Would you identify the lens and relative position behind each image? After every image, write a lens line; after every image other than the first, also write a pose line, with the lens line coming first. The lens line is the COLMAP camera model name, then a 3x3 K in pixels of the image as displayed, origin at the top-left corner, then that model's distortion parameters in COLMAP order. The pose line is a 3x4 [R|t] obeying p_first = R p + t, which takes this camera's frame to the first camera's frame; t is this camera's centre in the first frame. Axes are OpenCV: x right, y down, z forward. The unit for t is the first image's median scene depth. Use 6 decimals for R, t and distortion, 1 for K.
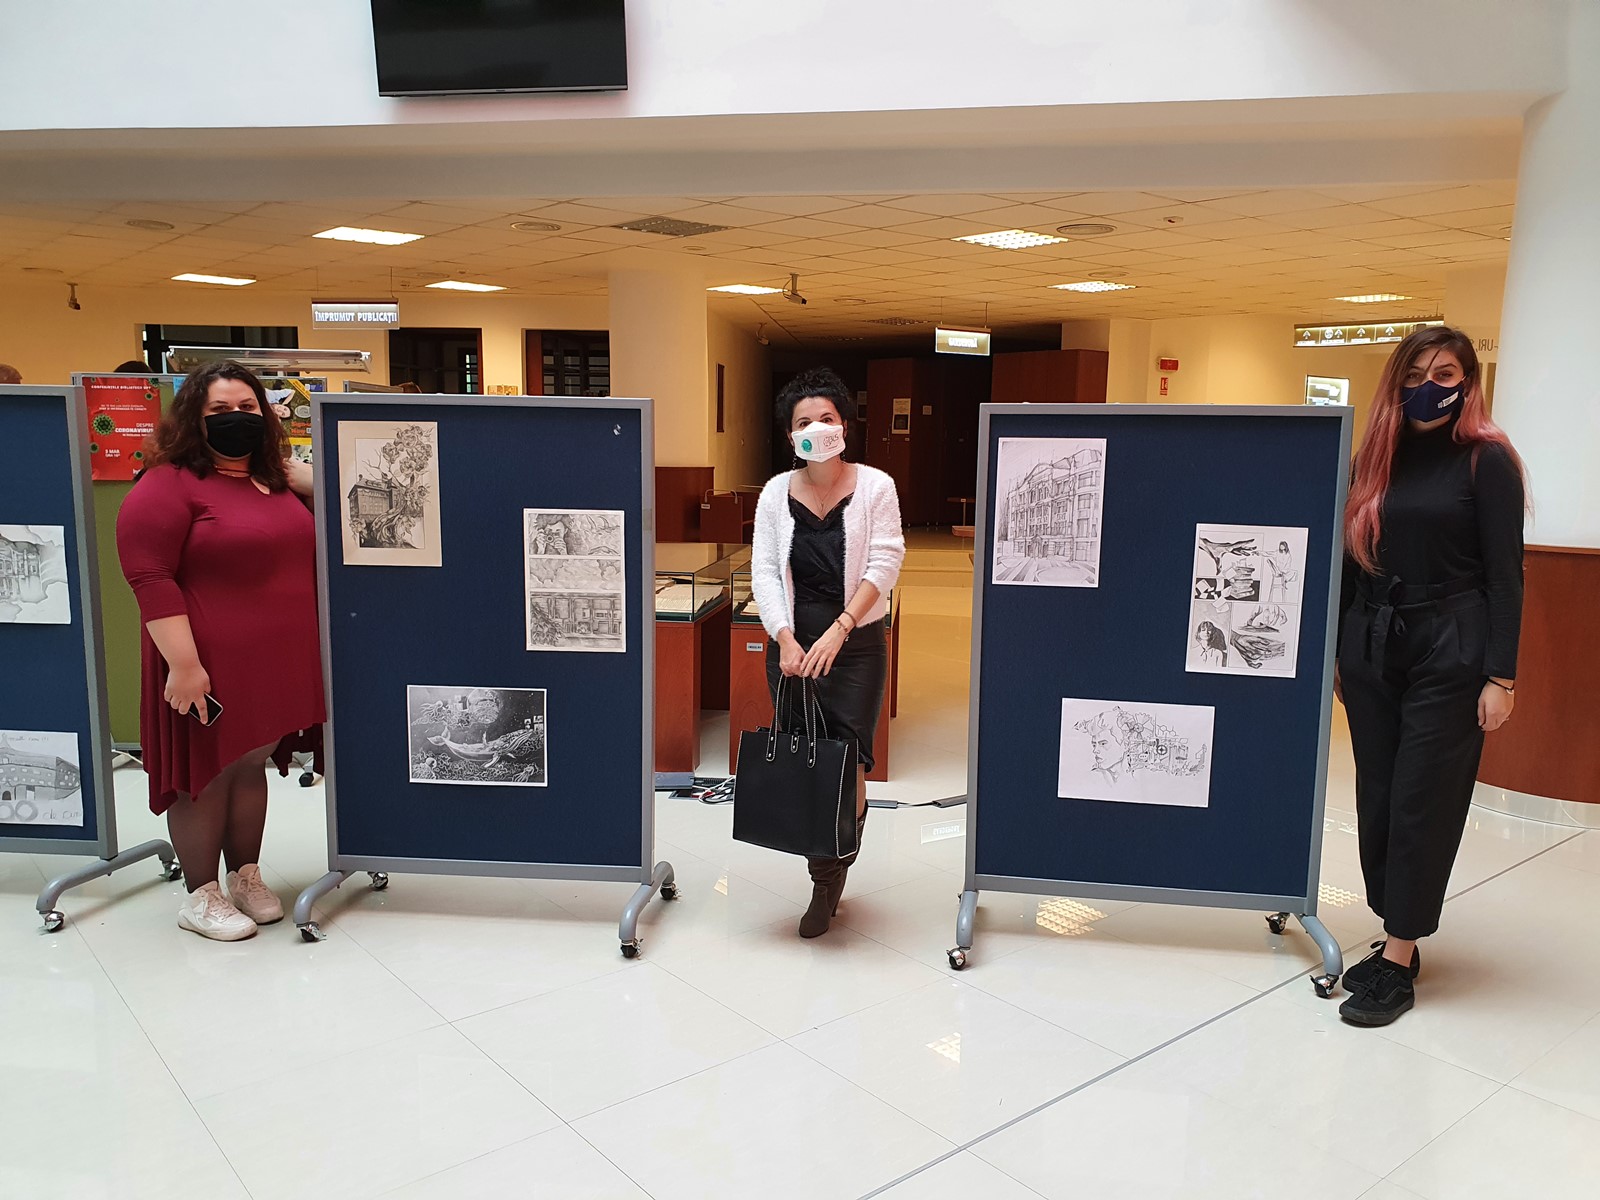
lens RADIAL K [[1253.8, 0, 796.1], [0, 1253.8, 601.0], [0, 0, 1]] dist [0.047649, -0.081554]
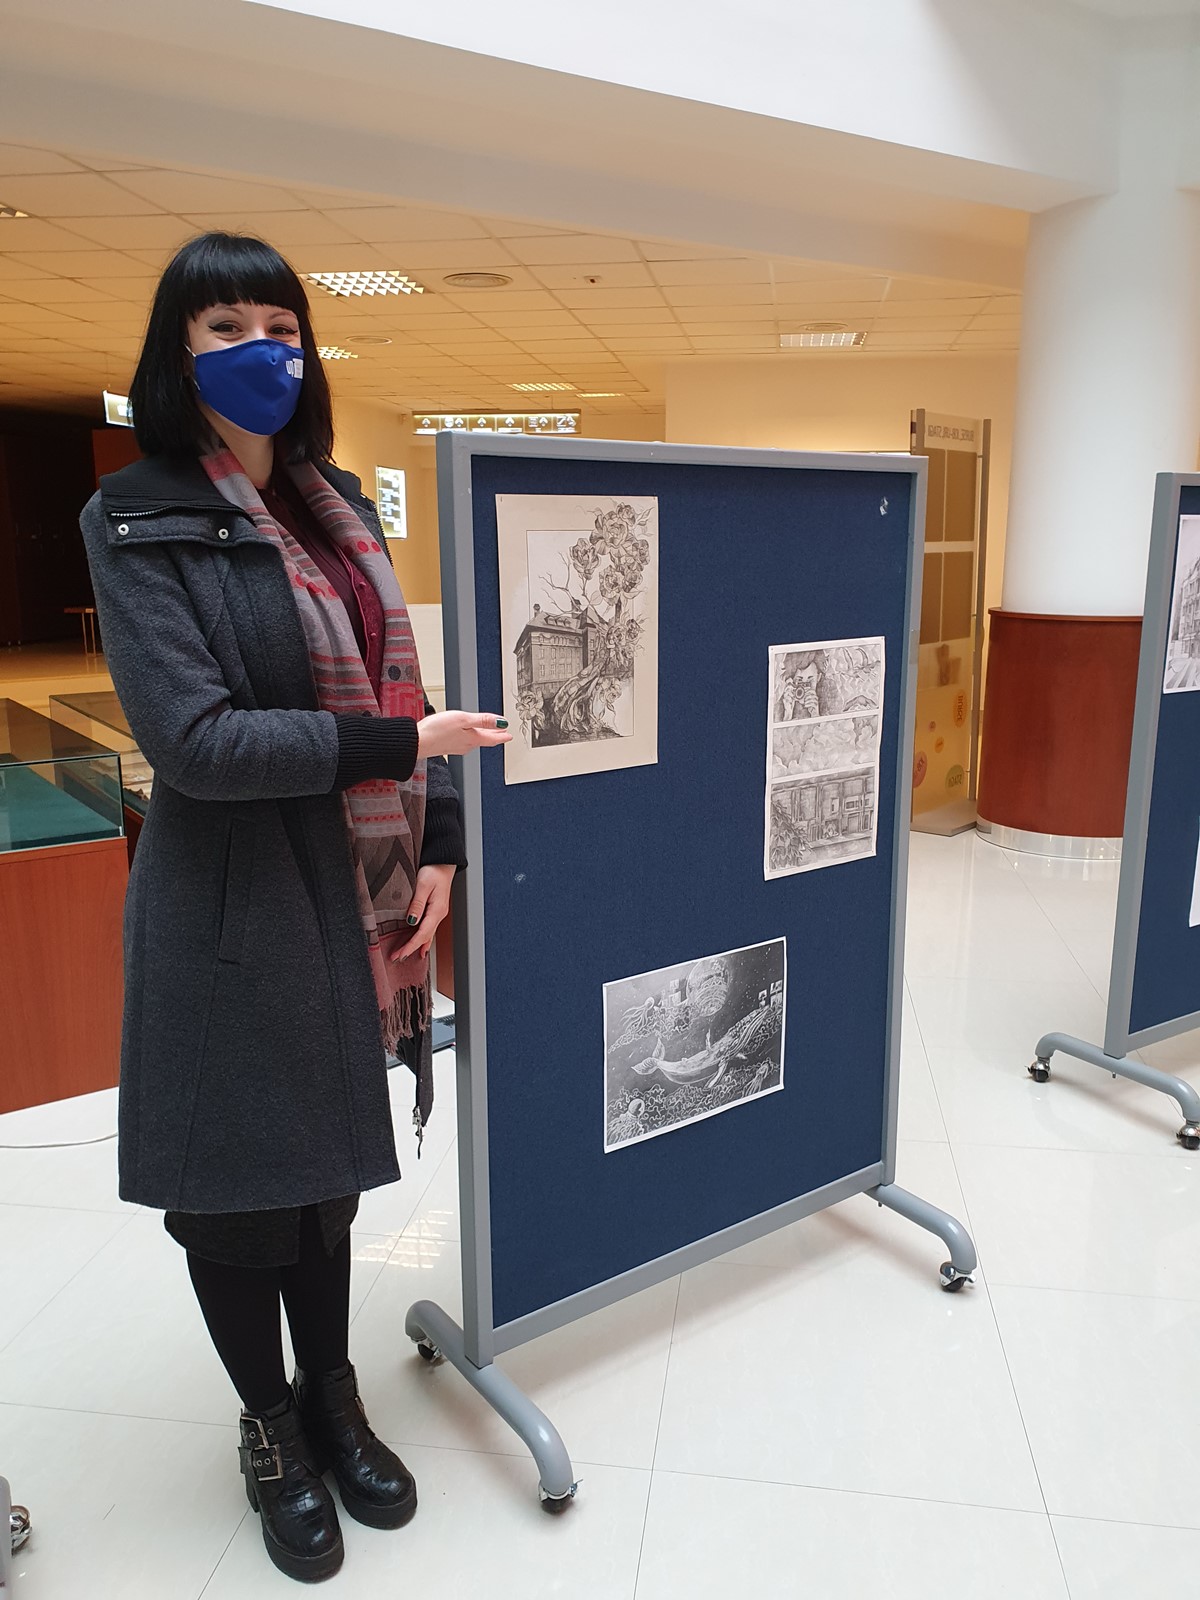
lens RADIAL K [[1253.8, 0, 610.7], [0, 1253.8, 804.5], [0, 0, 1]] dist [0.047649, -0.081554]
pose [[0.753561, -0.156191, 0.638554, -0.646427], [0.102954, 0.987418, 0.120028, -0.077010], [-0.649266, -0.024706, 0.760160, 0.584463]]
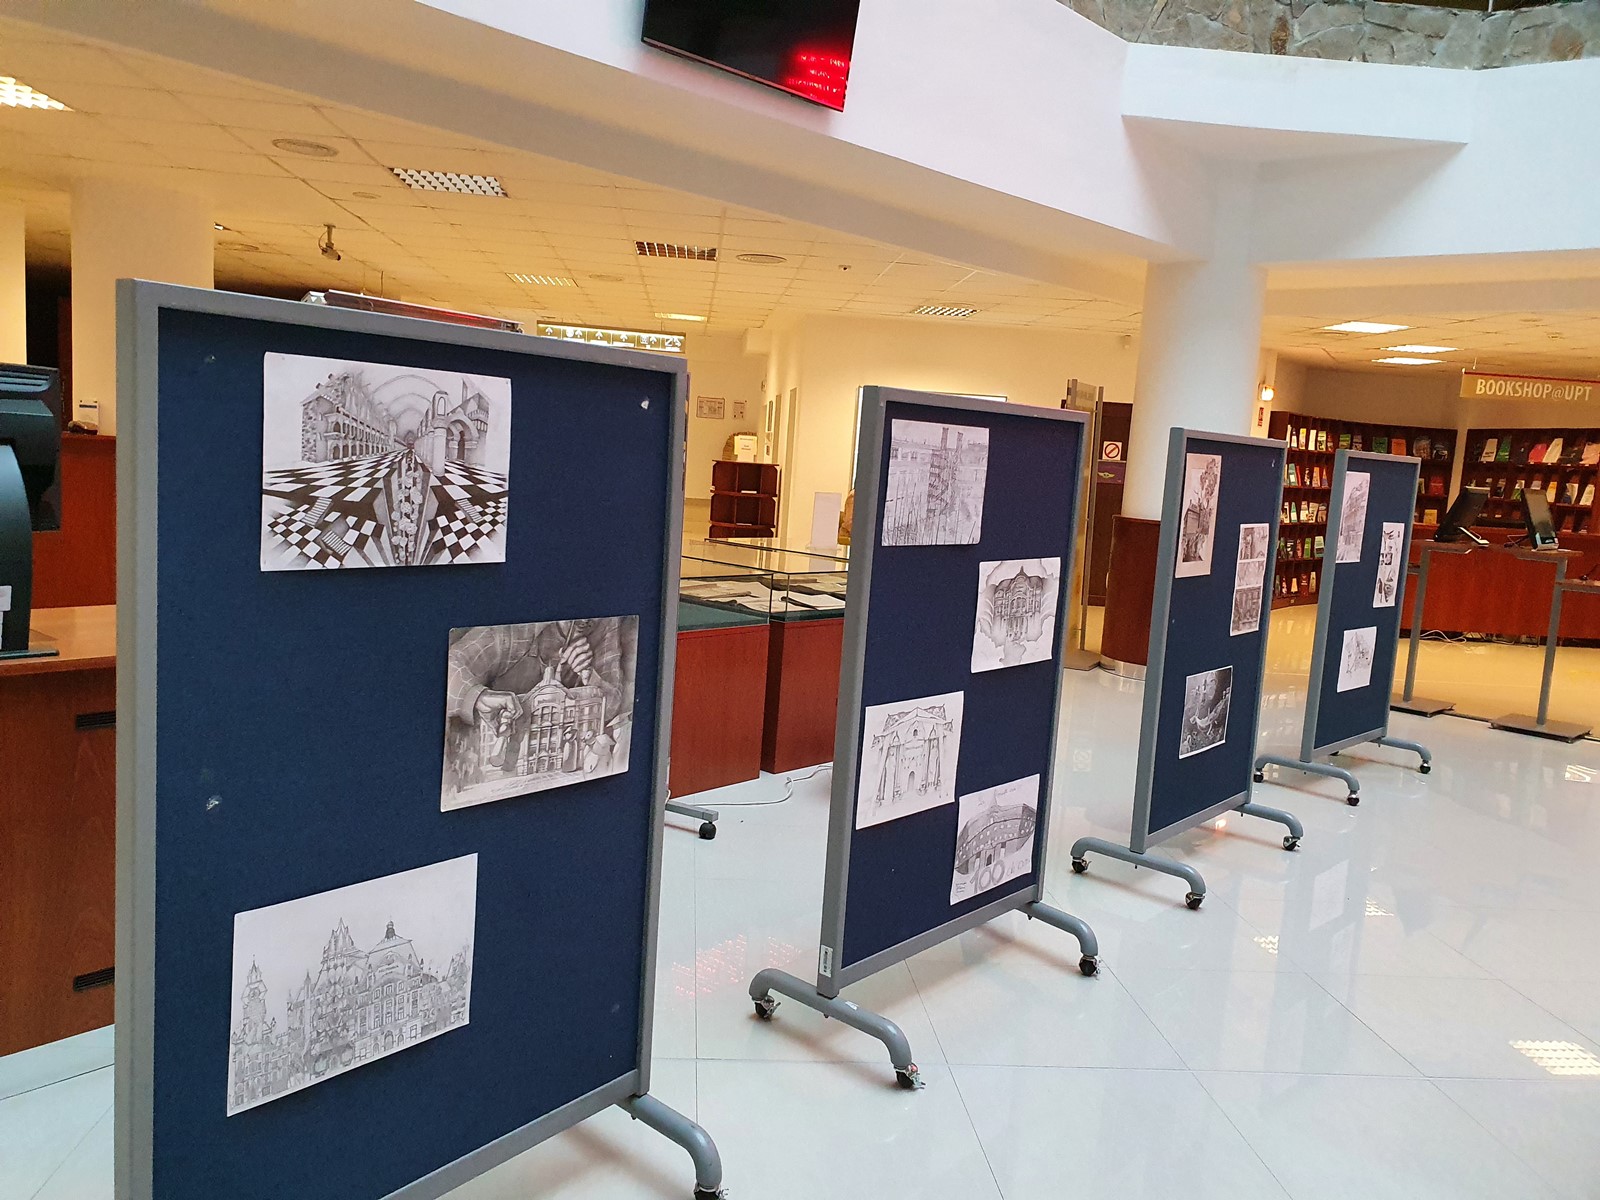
lens RADIAL K [[1253.8, 0, 805.6], [0, 1253.8, 590.5], [0, 0, 1]] dist [0.047649, -0.081554]
pose [[0.572693, -0.072635, 0.816545, -1.476233], [0.052532, 0.997271, 0.051867, -0.093942], [-0.818085, 0.013192, 0.574946, 0.615685]]
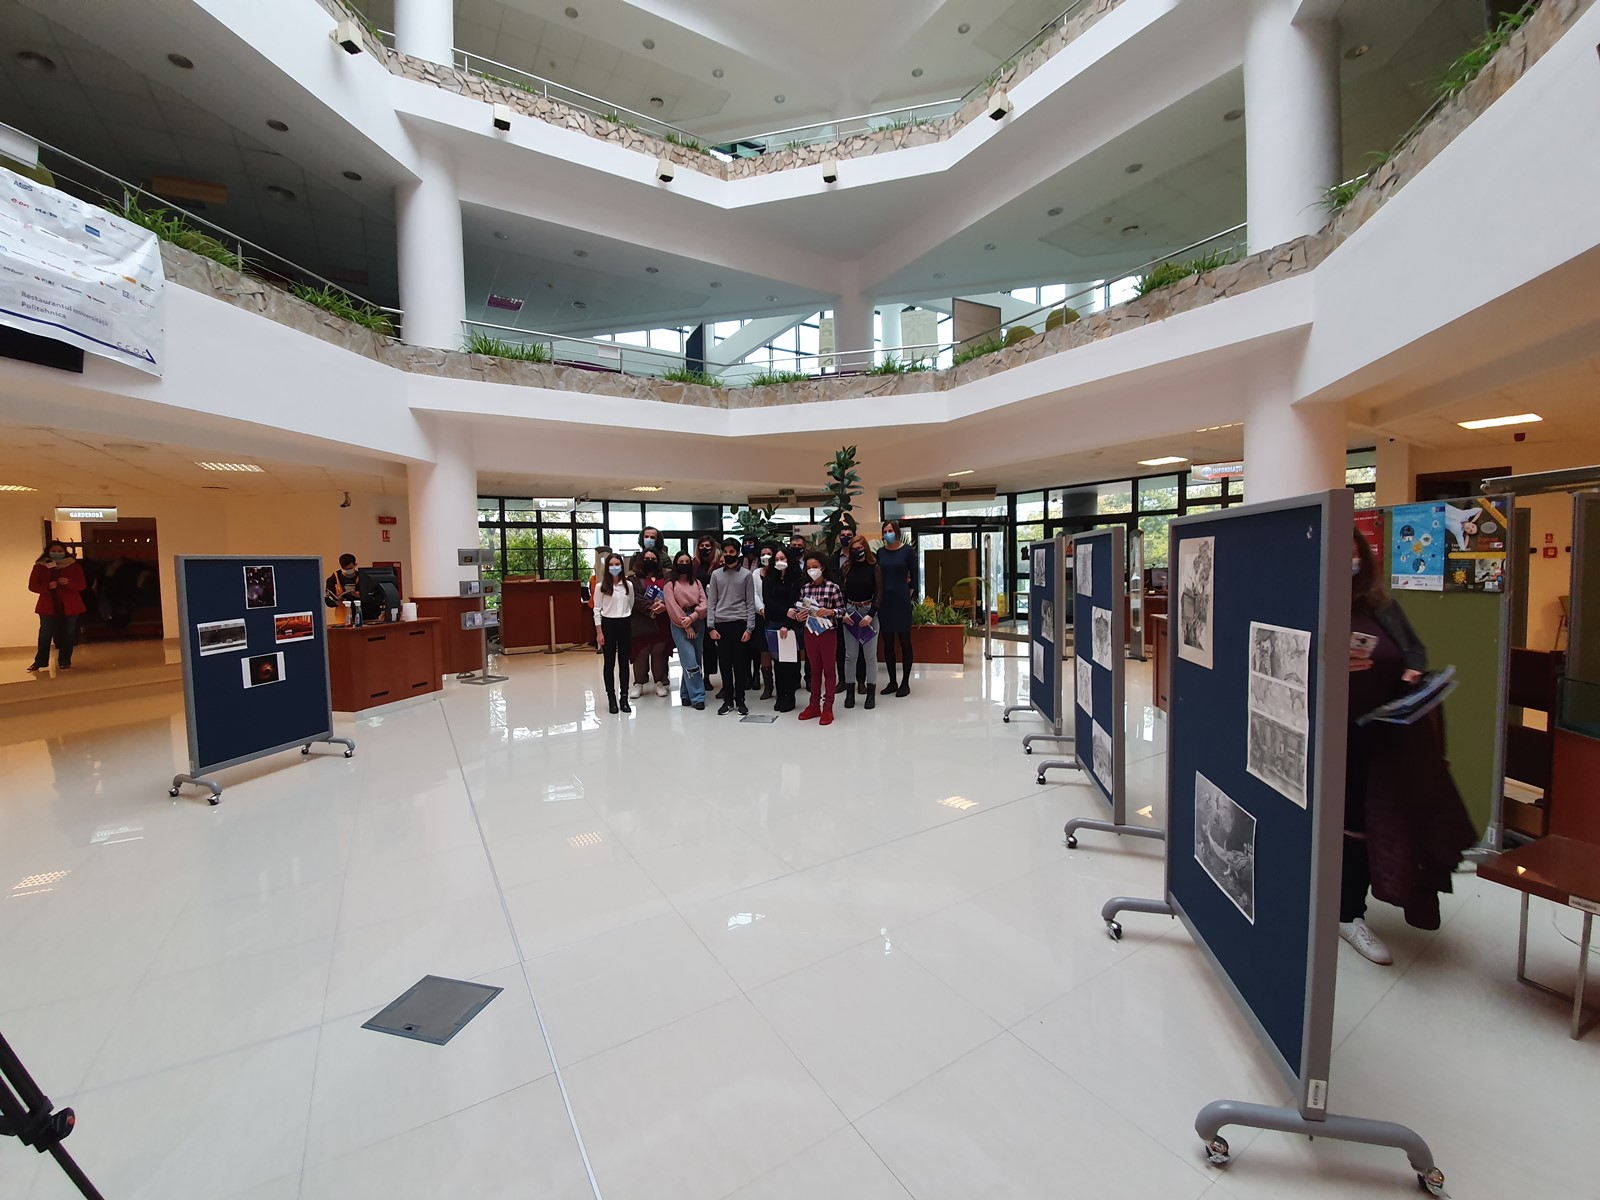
lens RADIAL K [[650.6, 0, 796.2], [0, 650.6, 604.8], [0, 0, 1]] dist [0.003873, -0.009471]
pose [[-0.135792, 0.048423, -0.989553, 0.306474], [-0.114511, 0.991344, 0.064224, -0.076525], [0.984097, 0.122036, -0.129072, 0.708708]]
